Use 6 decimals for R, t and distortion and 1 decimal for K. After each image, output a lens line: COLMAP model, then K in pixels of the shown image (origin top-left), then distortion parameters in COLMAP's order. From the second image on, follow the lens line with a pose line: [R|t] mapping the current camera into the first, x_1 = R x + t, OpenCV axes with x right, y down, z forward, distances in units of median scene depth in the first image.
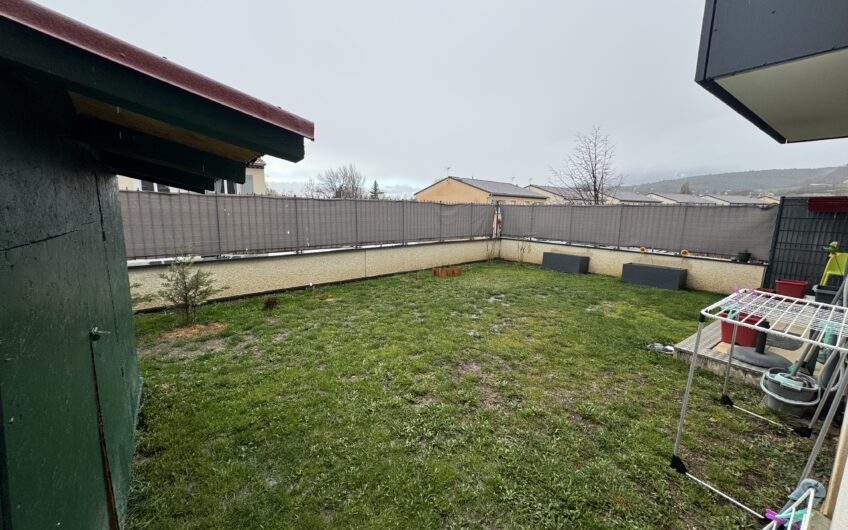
lens RADIAL K [[337.3, 0, 424.0], [0, 337.3, 262.4], [0, 0, 1]] dist [-0.002704, -0.000253]
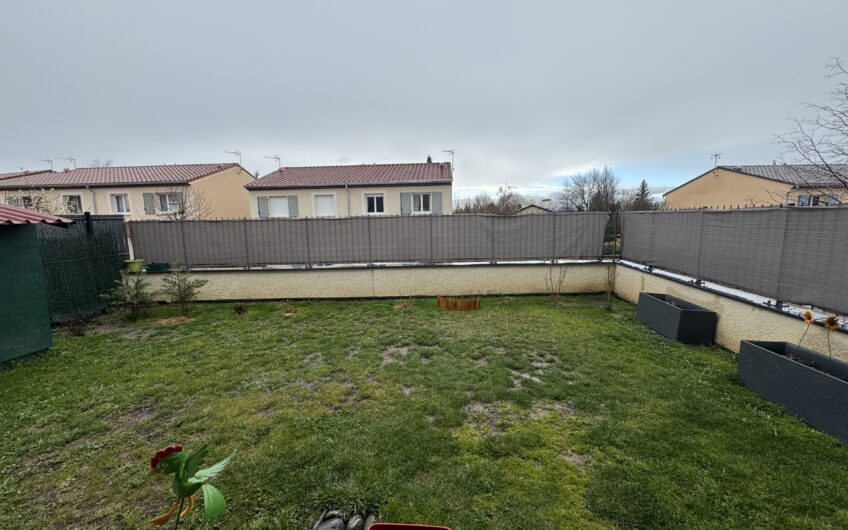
lens RADIAL K [[337.3, 0, 424.0], [0, 337.3, 262.4], [0, 0, 1]] dist [-0.002704, -0.000253]
pose [[0.727922, 0.056525, -0.683326, 0.491978], [-0.073011, 0.997320, 0.004722, -0.058484], [0.681762, 0.046453, 0.730098, 0.328825]]
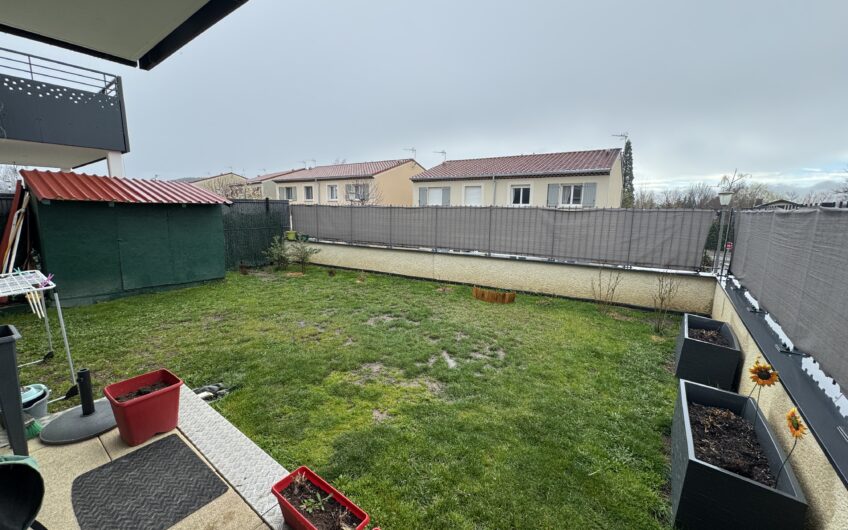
lens RADIAL K [[337.3, 0, 424.0], [0, 337.3, 262.4], [0, 0, 1]] dist [-0.002704, -0.000253]
pose [[0.283993, 0.135460, -0.949209, 0.696727], [-0.159596, 0.982838, 0.092509, -0.086083], [0.945451, 0.125218, 0.300738, 0.541159]]
